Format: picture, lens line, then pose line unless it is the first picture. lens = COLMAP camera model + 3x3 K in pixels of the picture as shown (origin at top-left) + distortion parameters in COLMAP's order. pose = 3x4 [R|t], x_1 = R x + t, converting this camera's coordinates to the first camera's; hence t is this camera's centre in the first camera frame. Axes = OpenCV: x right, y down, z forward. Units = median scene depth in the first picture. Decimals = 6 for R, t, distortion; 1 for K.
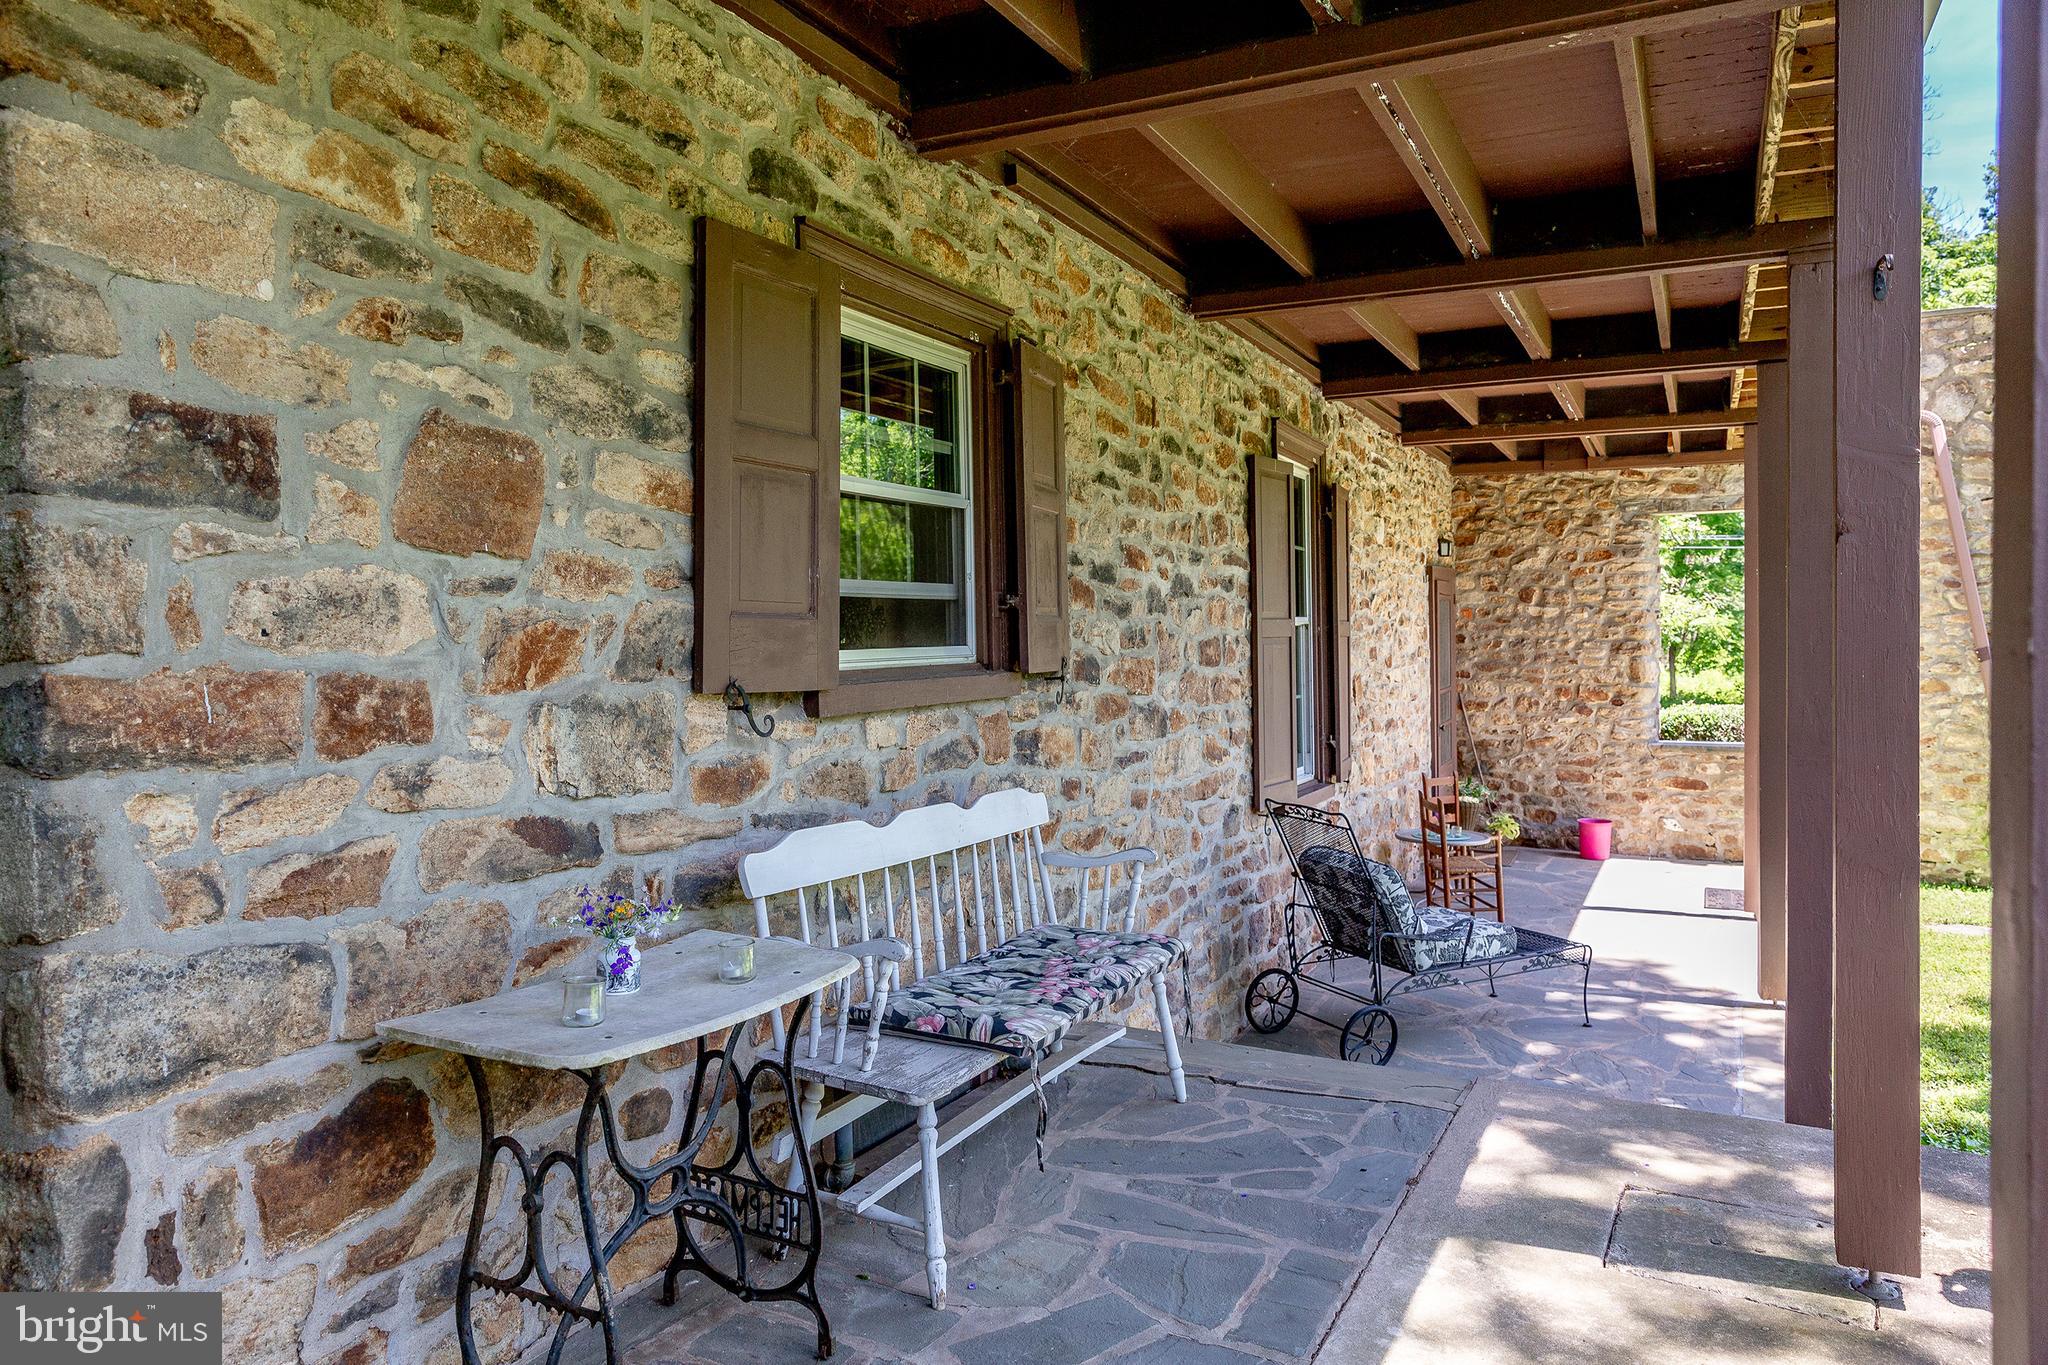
lens RADIAL K [[1334.6, 0, 1024.0], [0, 1334.6, 682.5], [0, 0, 1]] dist [0.003602, 0.000501]
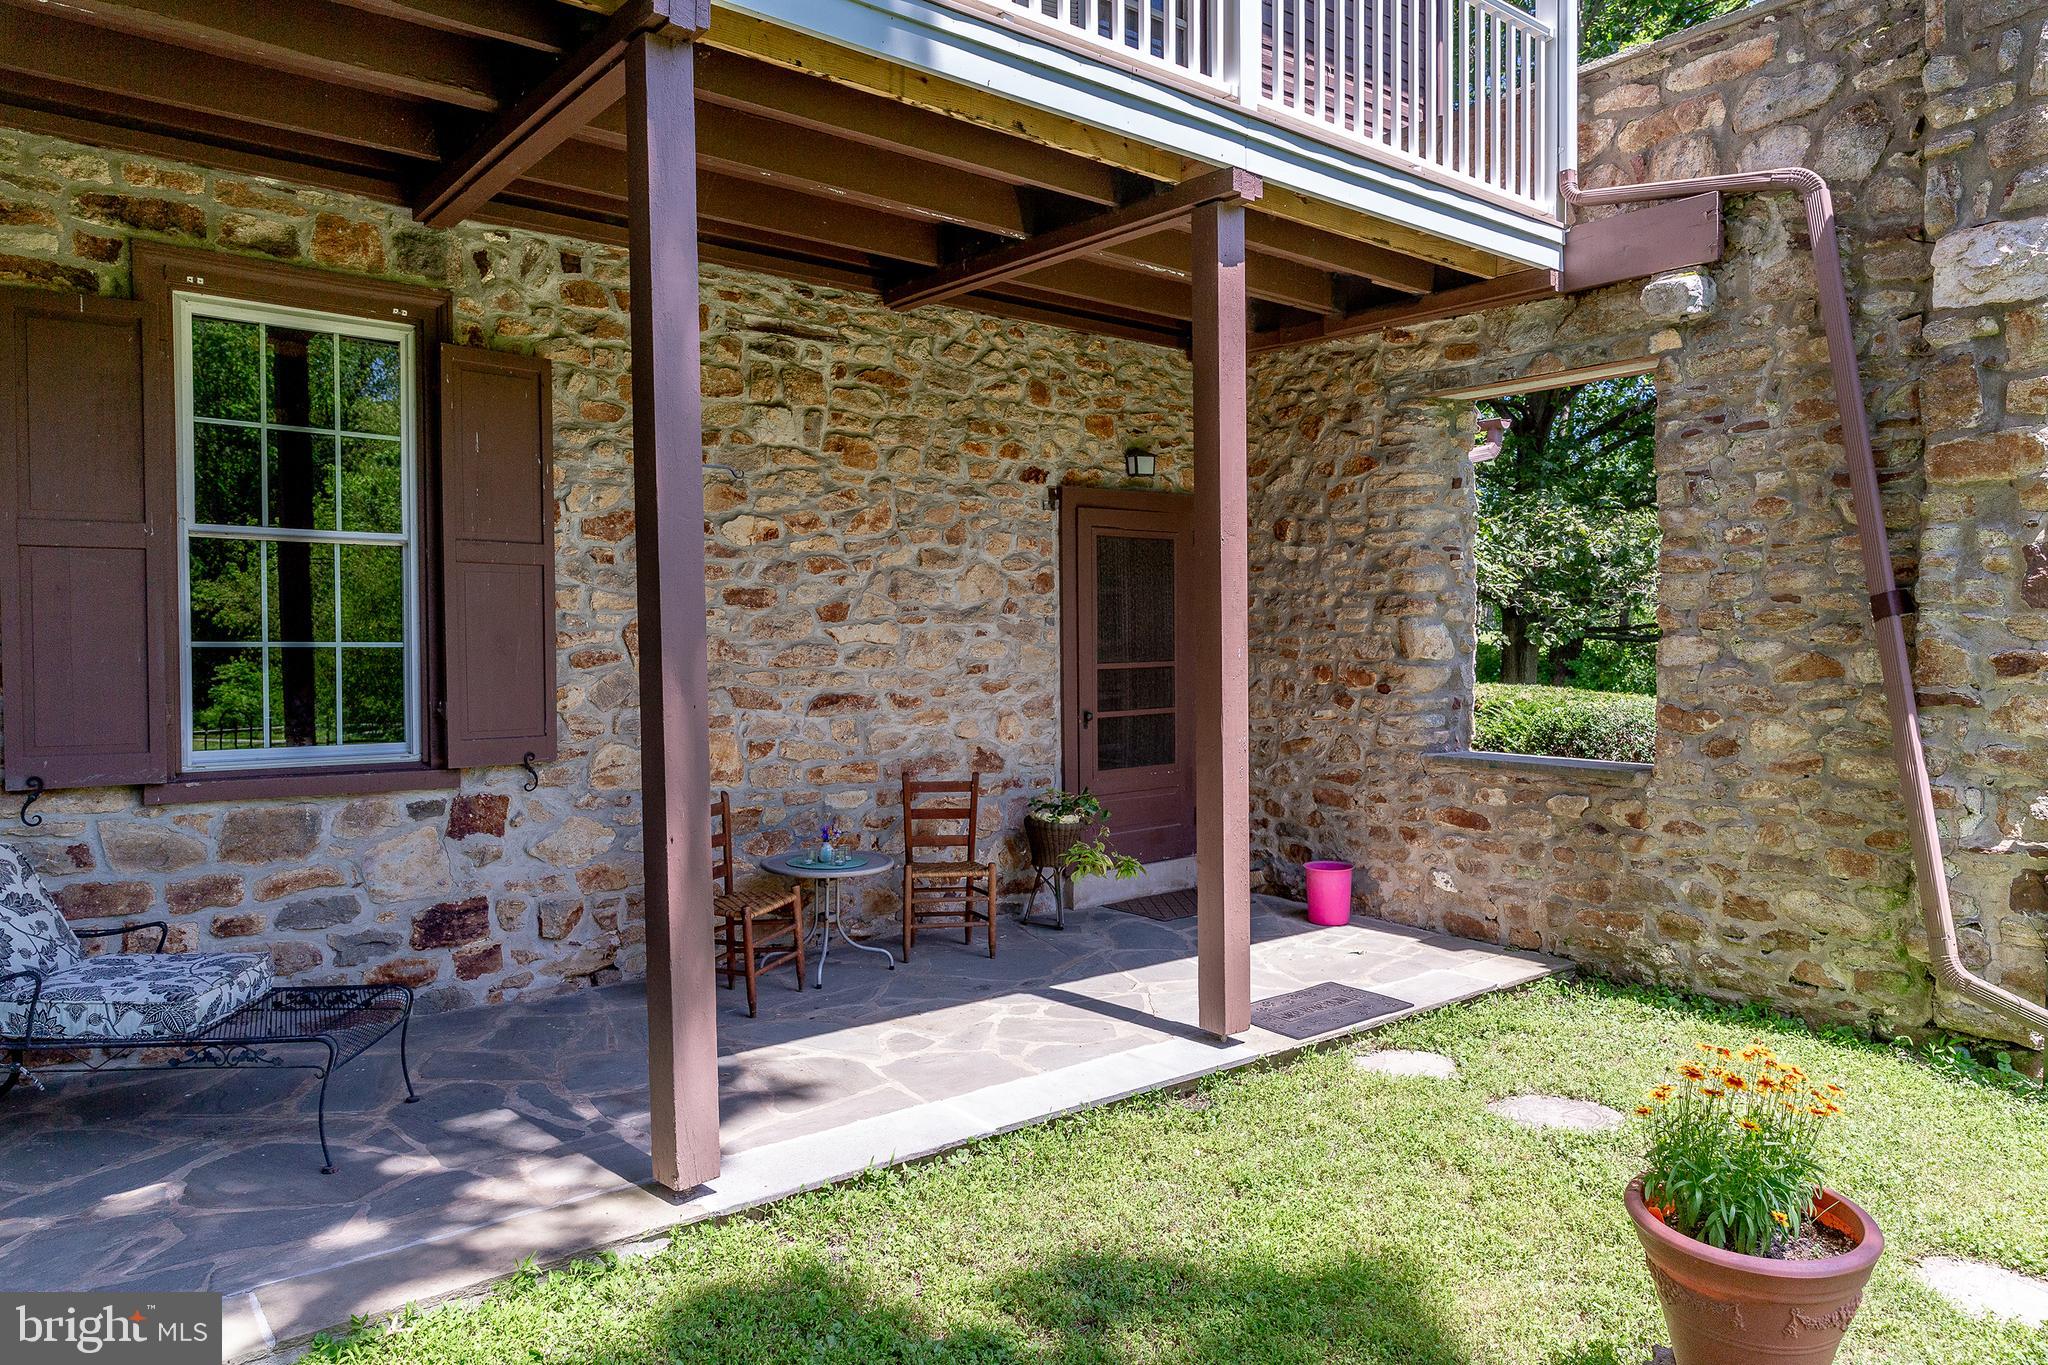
lens RADIAL K [[1334.6, 0, 1024.0], [0, 1334.6, 682.5], [0, 0, 1]] dist [0.003602, 0.000501]
pose [[0.913981, 0.023842, -0.405055, 0.552379], [-0.023532, 0.999707, 0.005745, 0.012457], [0.405074, 0.004281, 0.914274, 0.331872]]
